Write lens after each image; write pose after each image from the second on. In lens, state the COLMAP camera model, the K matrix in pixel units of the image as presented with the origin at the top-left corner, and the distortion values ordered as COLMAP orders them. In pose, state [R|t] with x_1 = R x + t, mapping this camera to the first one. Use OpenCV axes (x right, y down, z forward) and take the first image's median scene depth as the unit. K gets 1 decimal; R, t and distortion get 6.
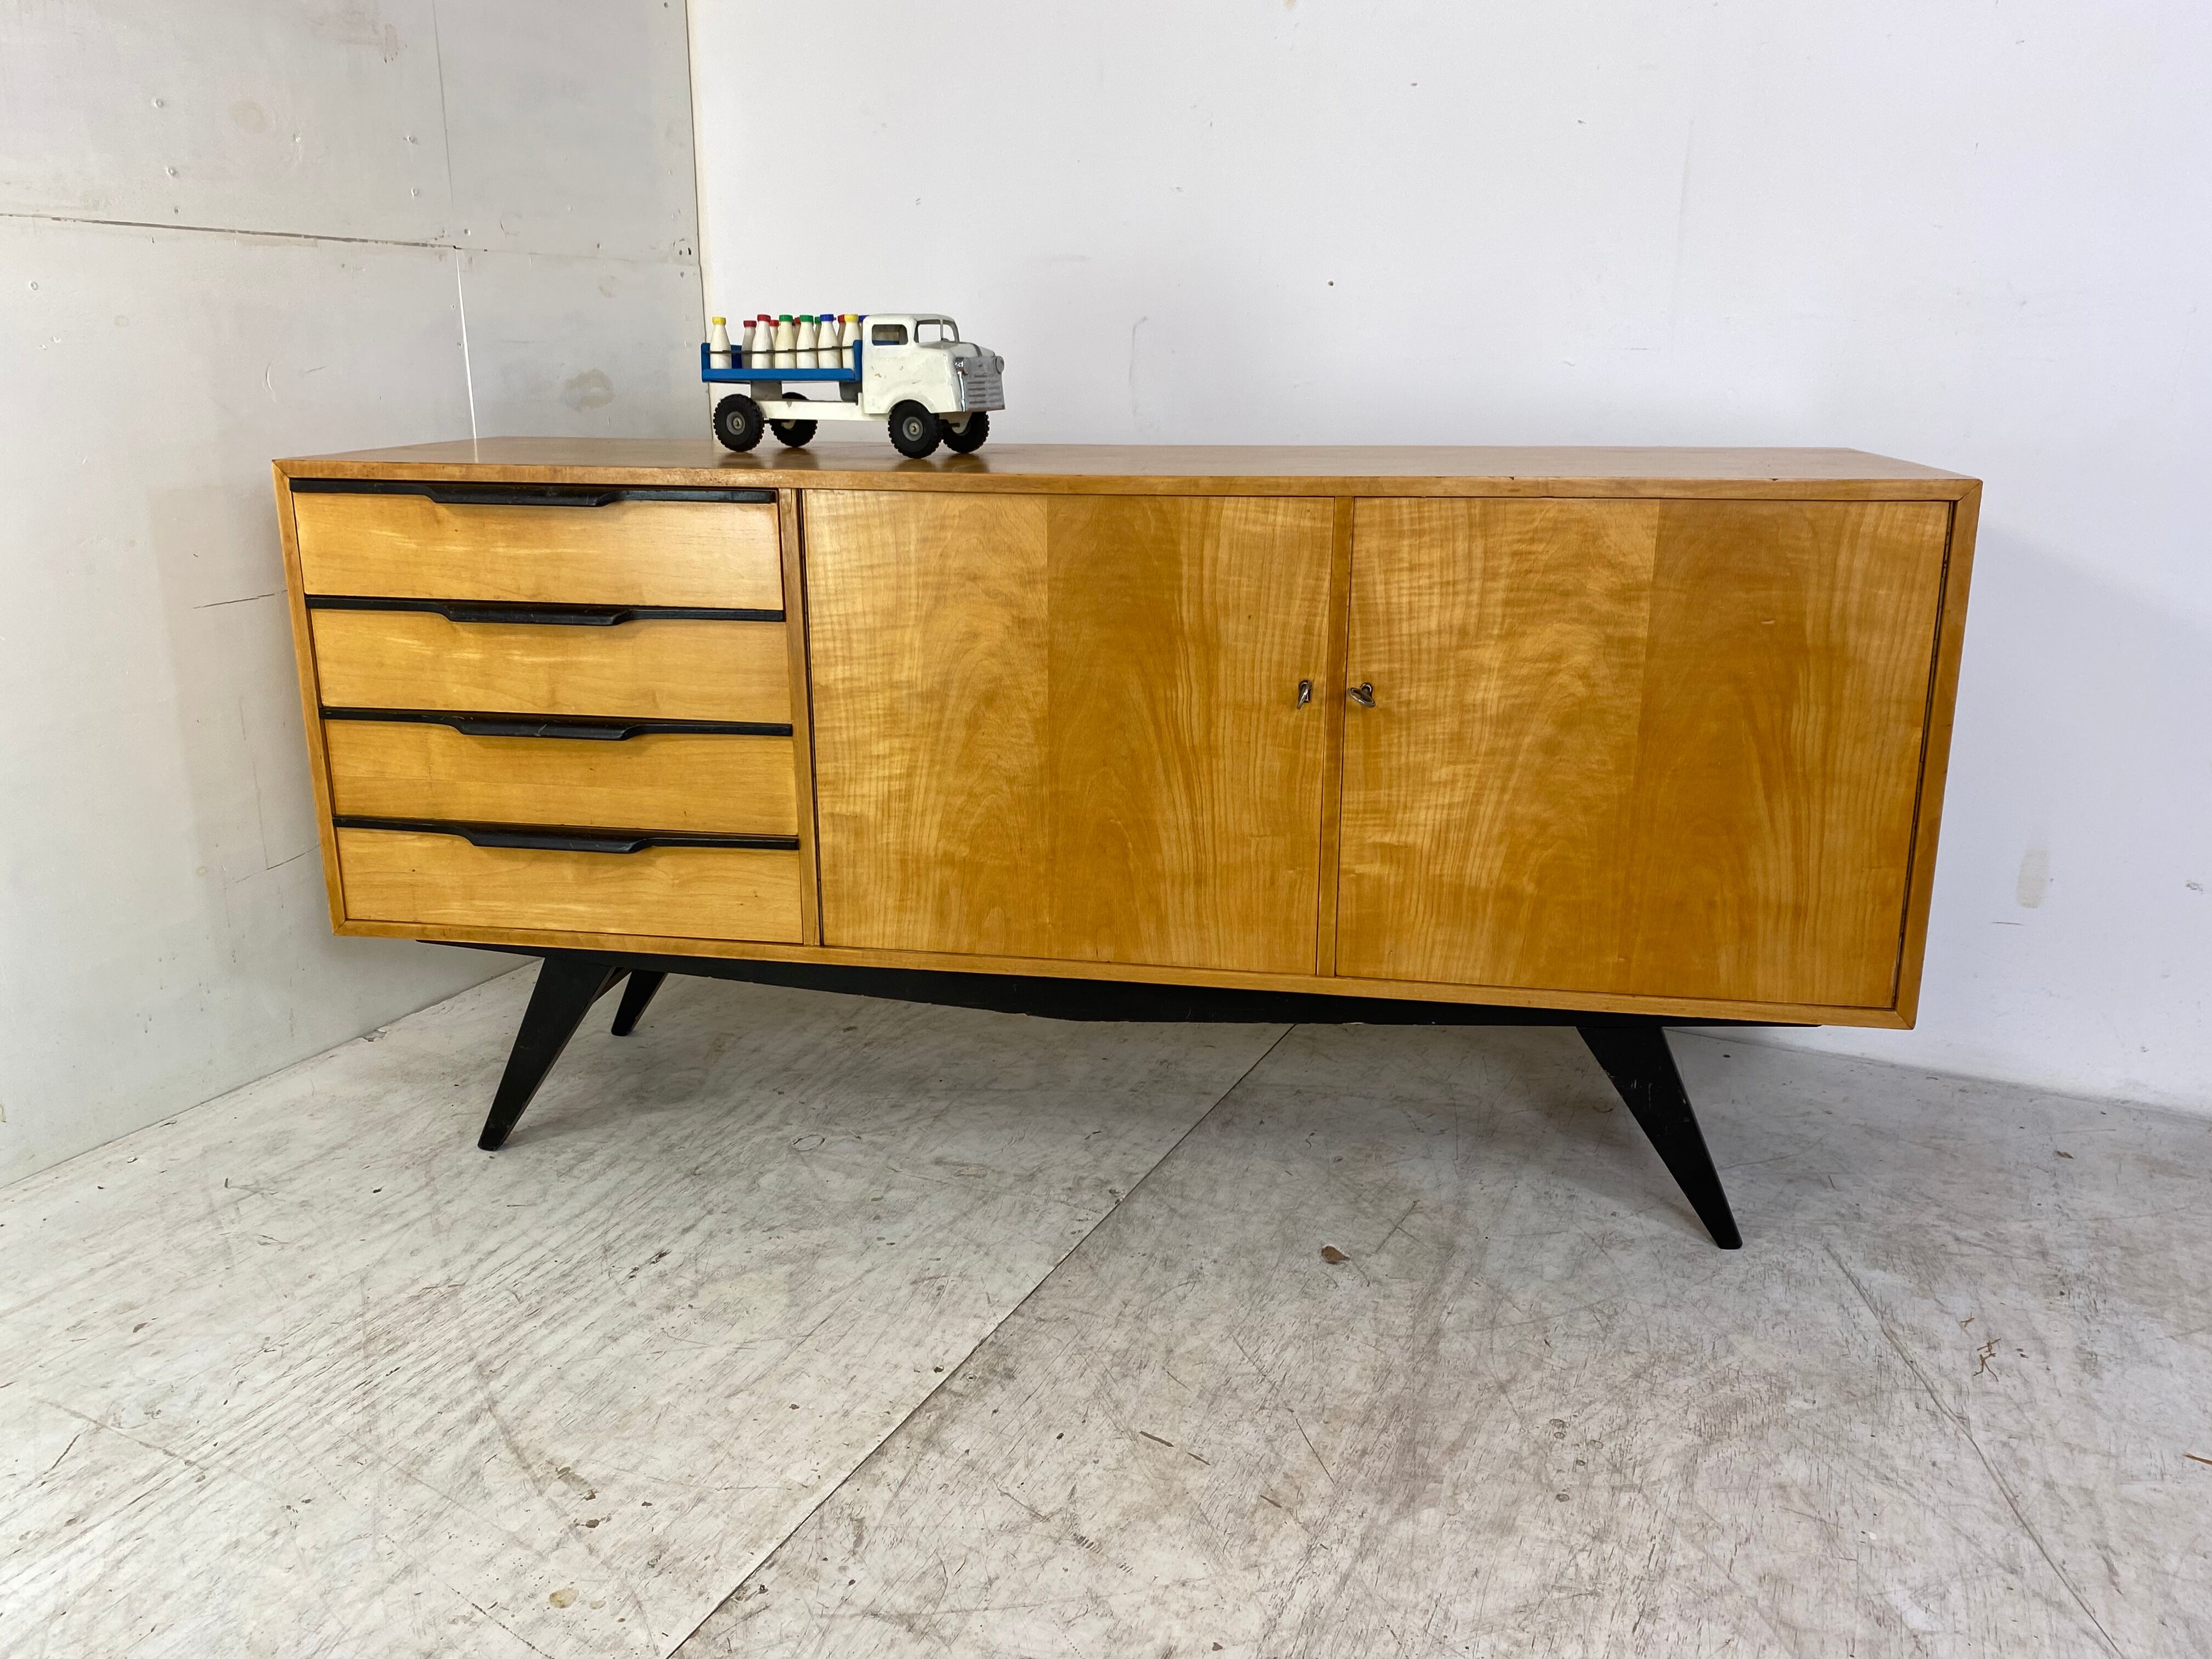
lens RADIAL K [[1674.9, 0, 1095.8], [0, 1674.9, 791.0], [0, 0, 1]] dist [0.107824, -0.249640]
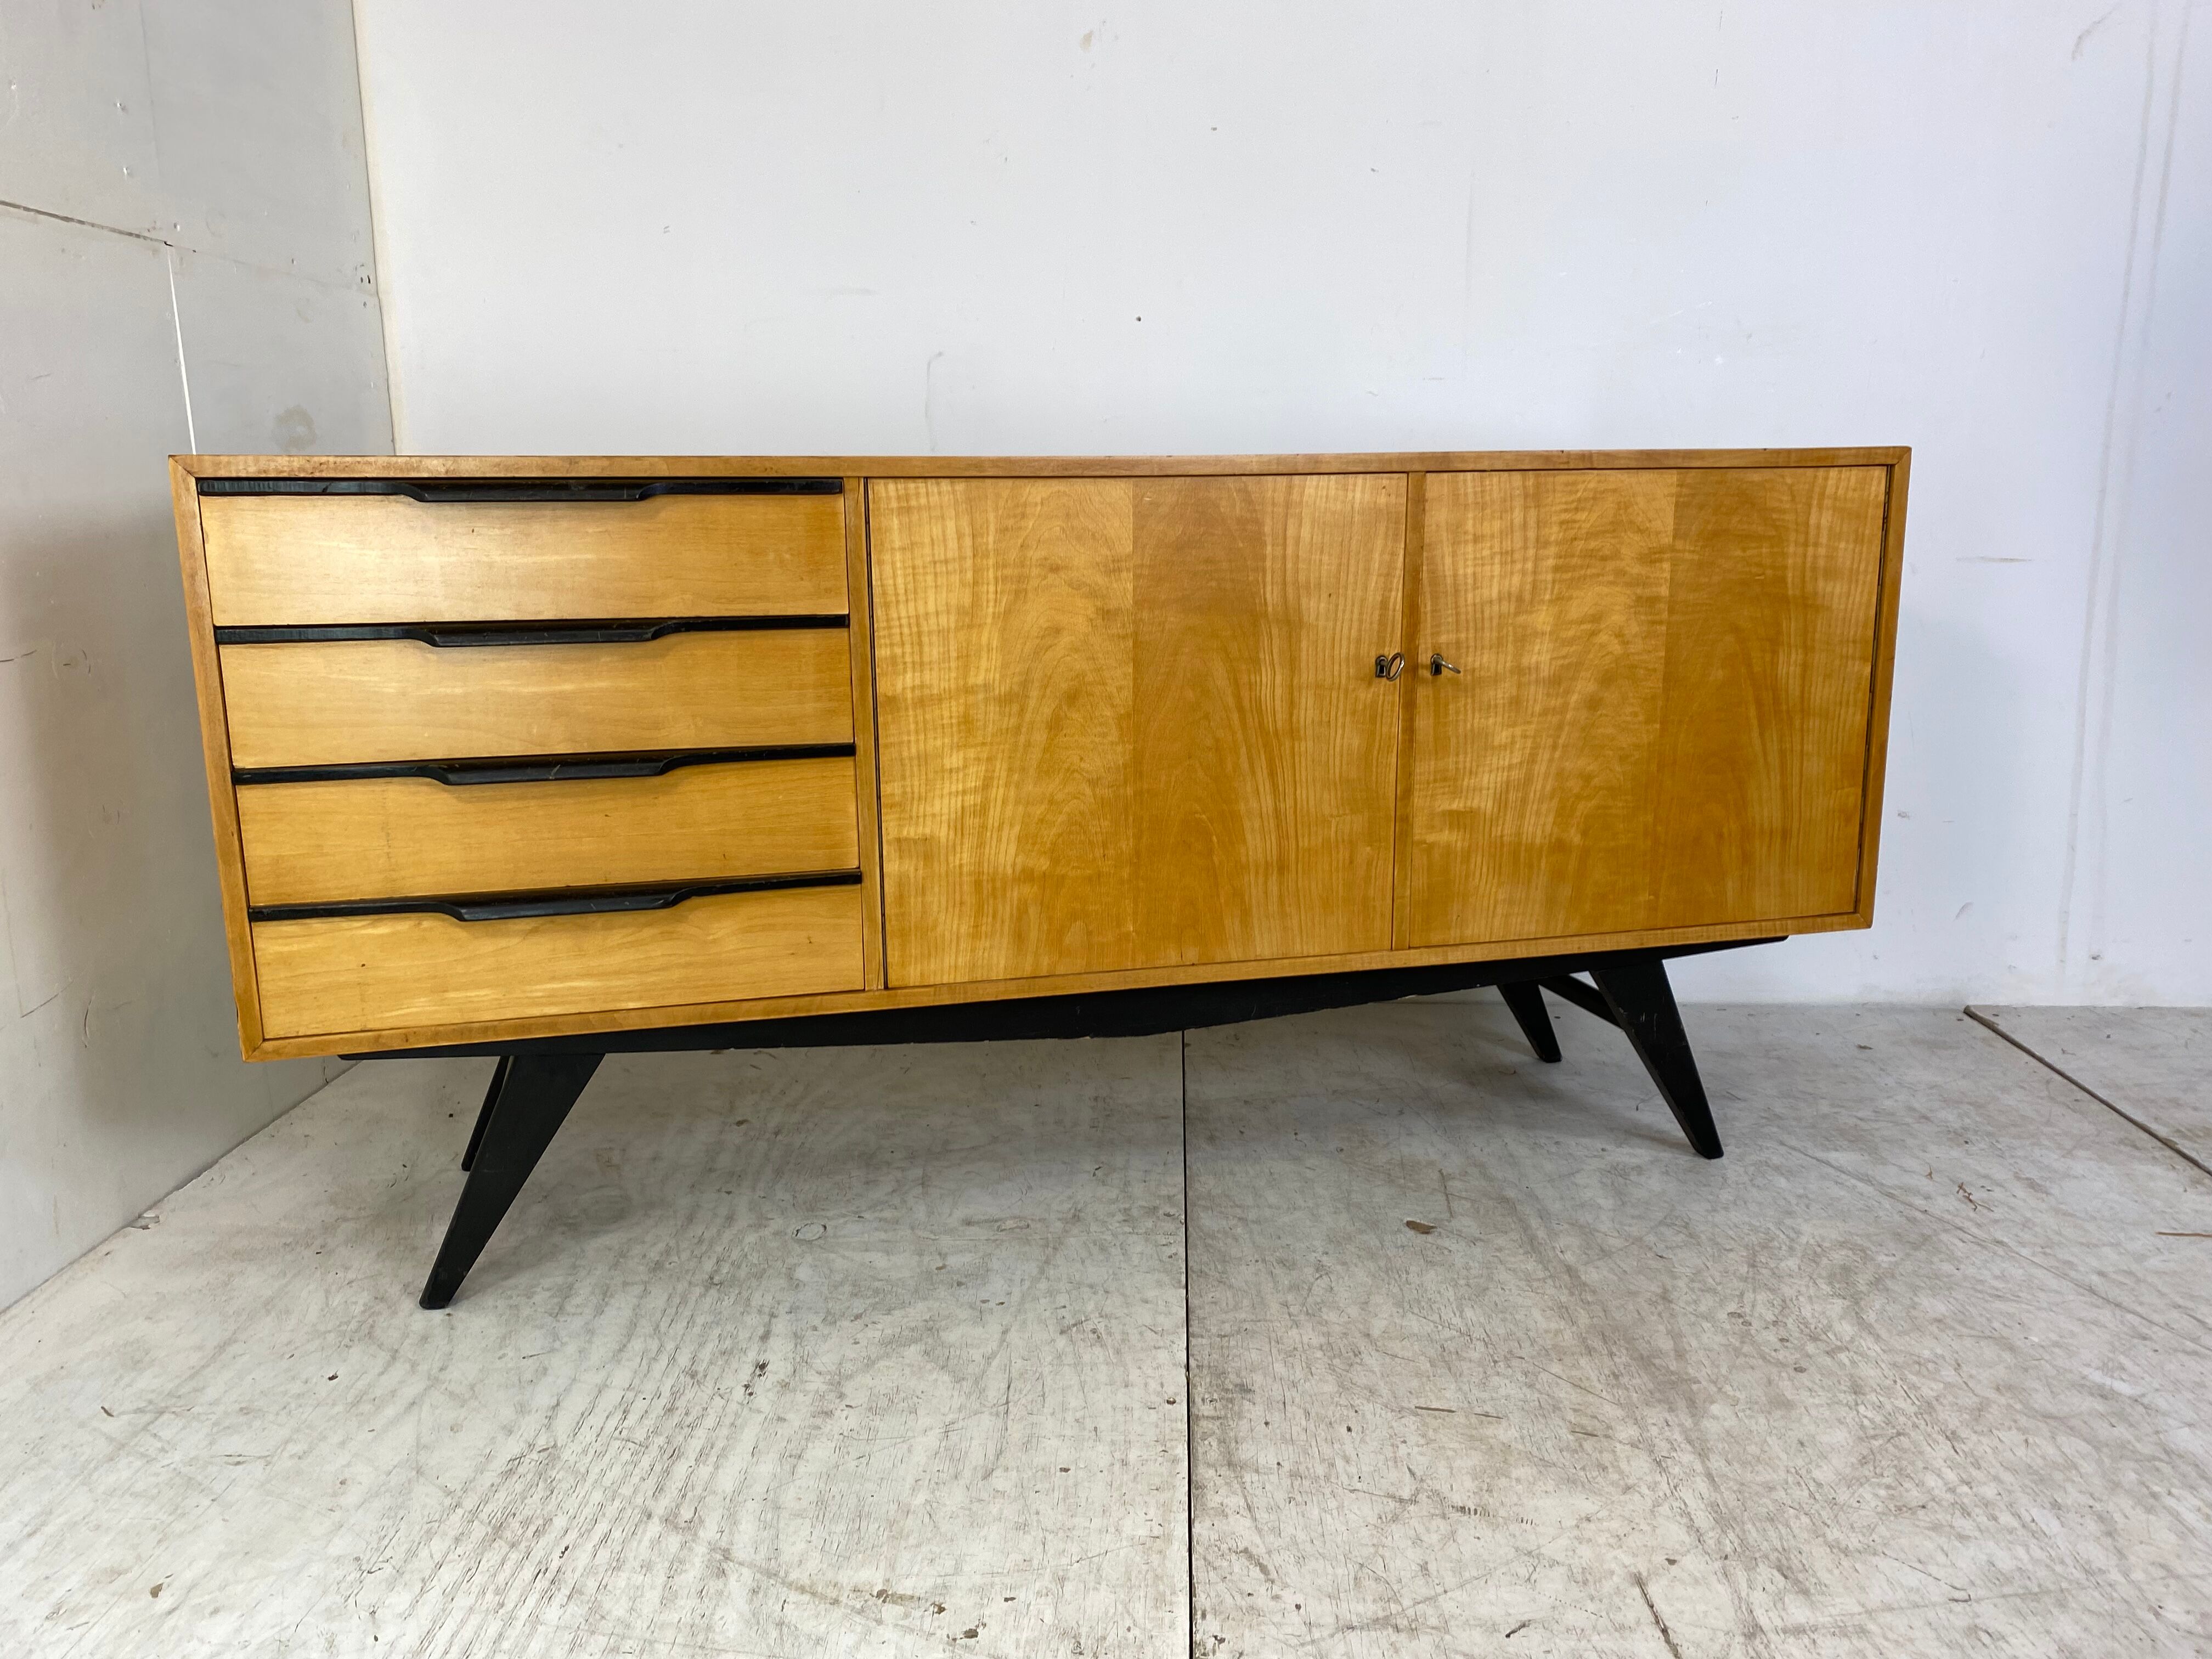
lens RADIAL K [[1673.9, 0, 1079.5], [0, 1673.9, 836.0], [0, 0, 1]] dist [0.106801, -0.234130]
pose [[0.917602, -0.089163, 0.387370, -0.437842], [0.110172, 0.993387, -0.032322, 0.054502], [-0.381927, 0.072337, 0.921357, 0.133469]]
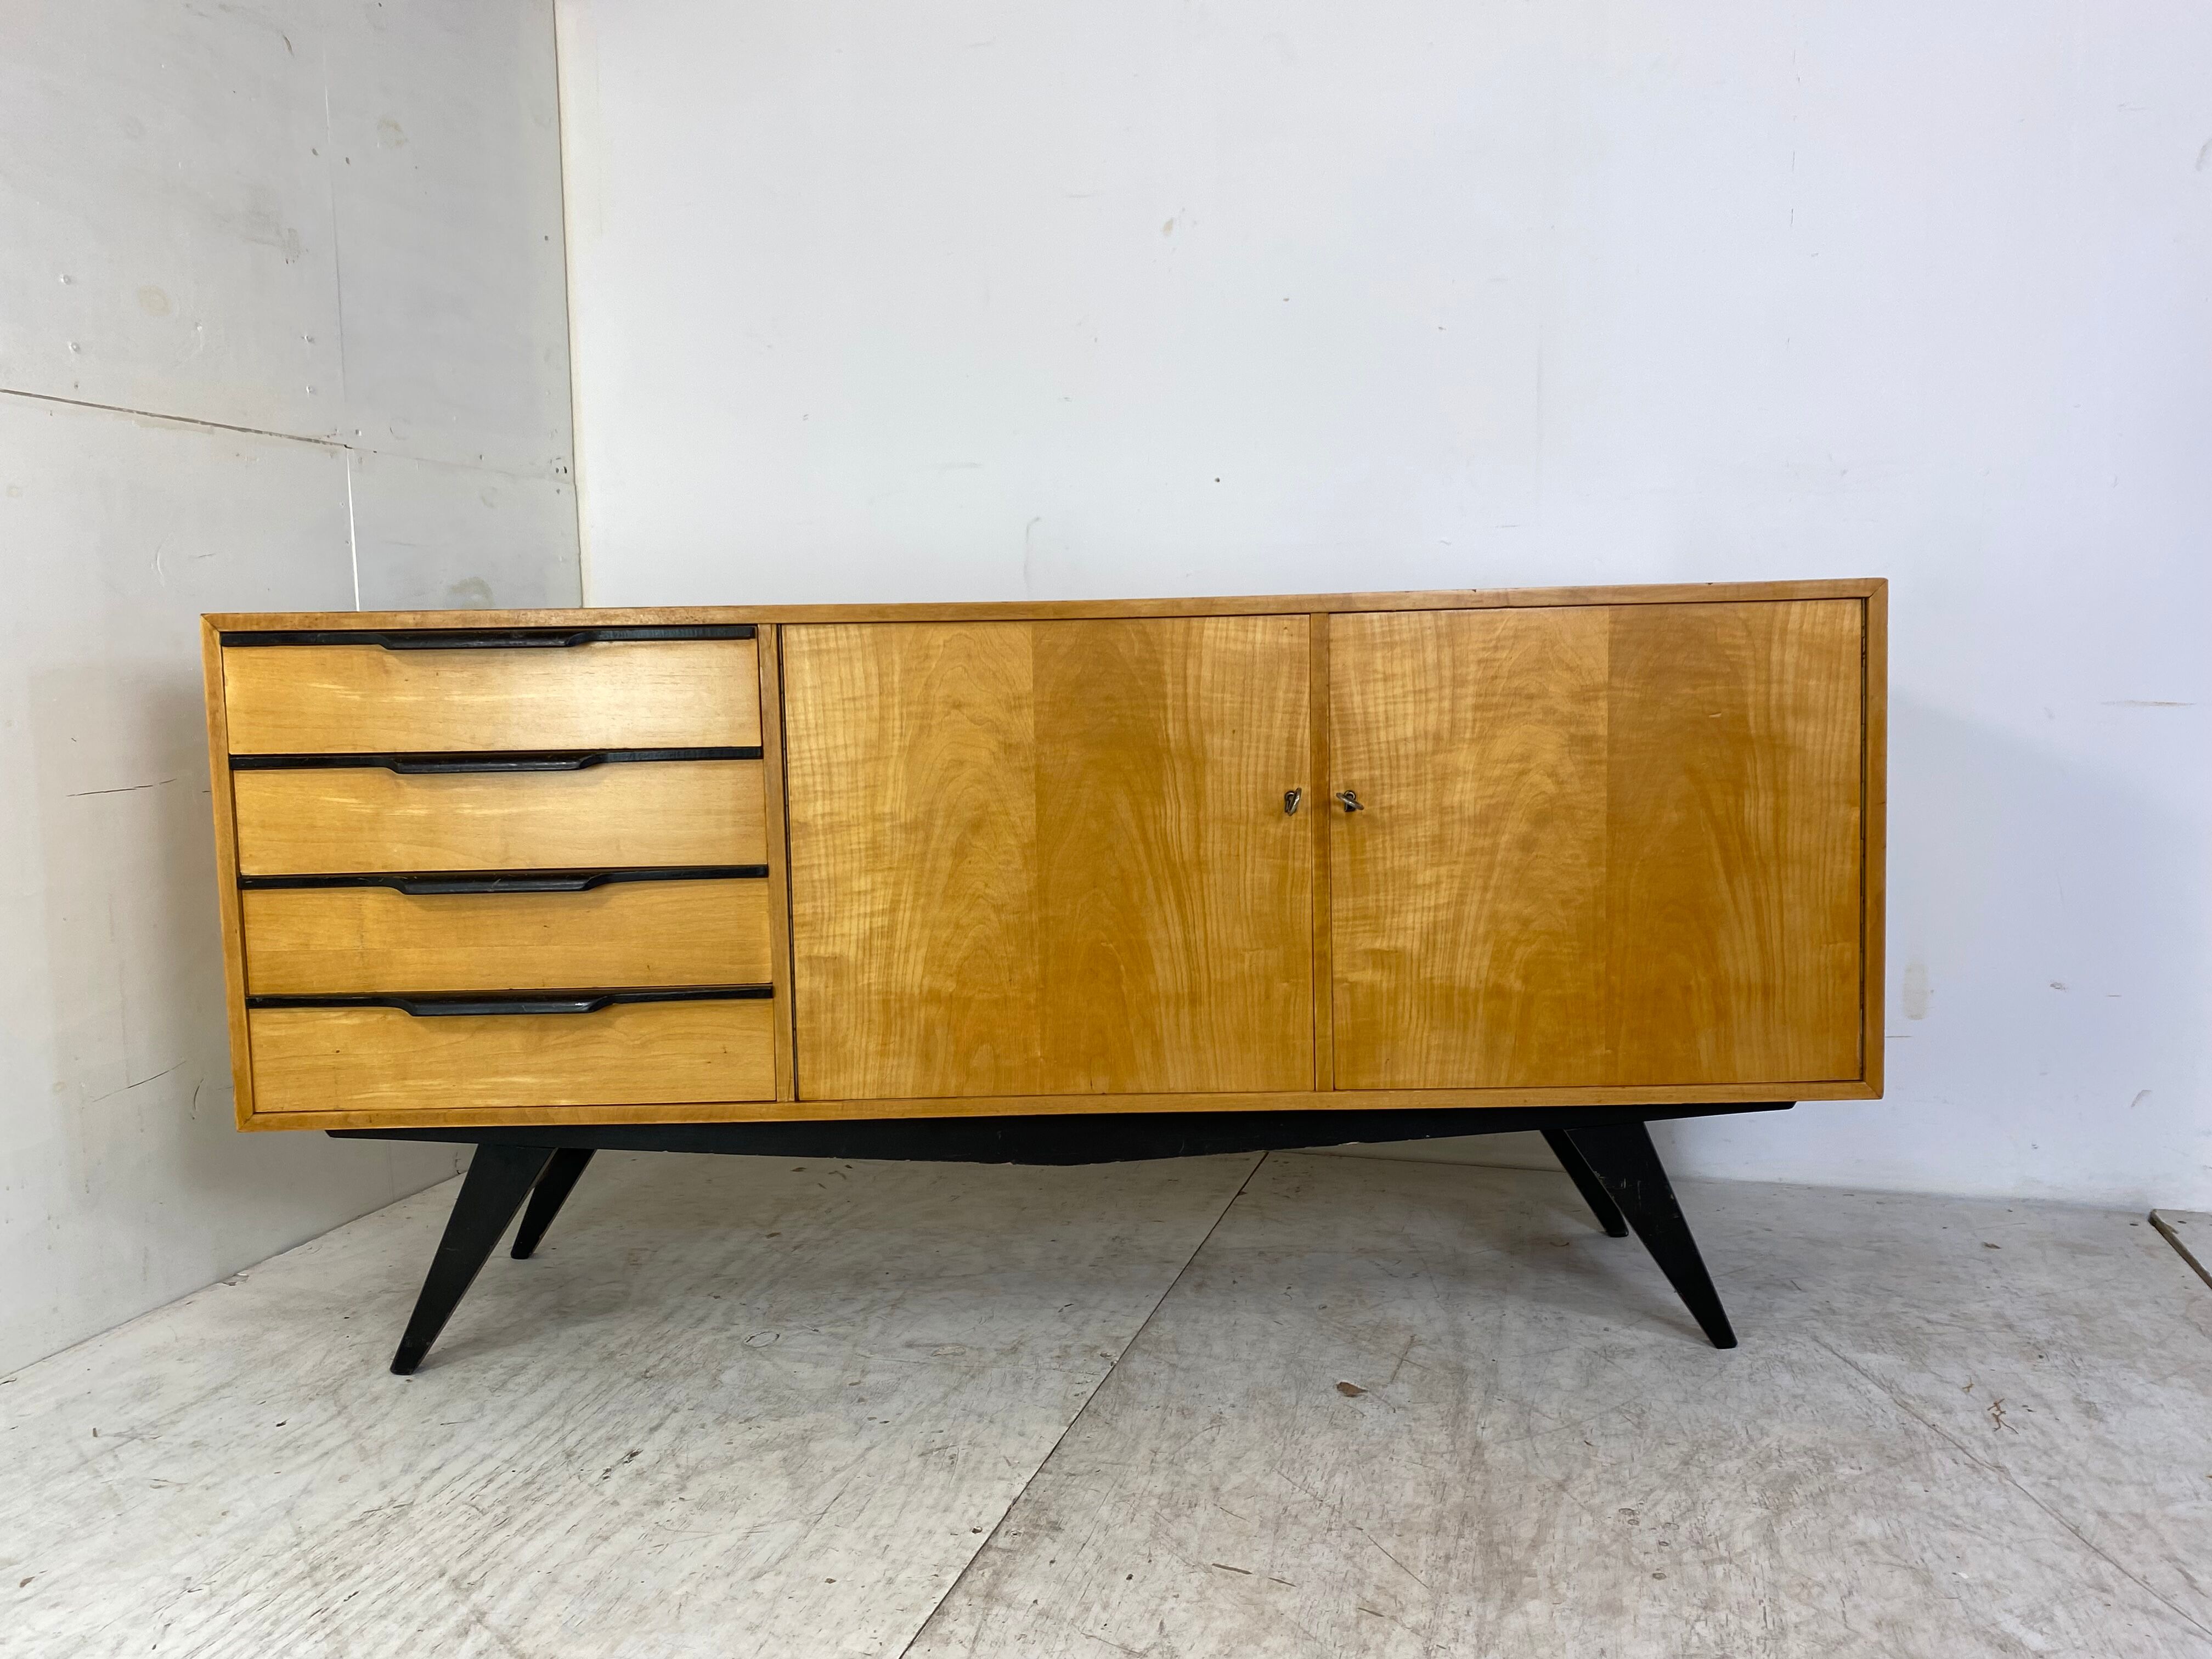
lens RADIAL K [[1676.1, 0, 1106.0], [0, 1676.1, 794.4], [0, 0, 1]] dist [0.108403, -0.241283]
pose [[0.986768, -0.032828, 0.158781, -0.146111], [0.060723, 0.982841, -0.174173, 0.105431], [-0.150338, 0.181510, 0.971829, 0.018258]]
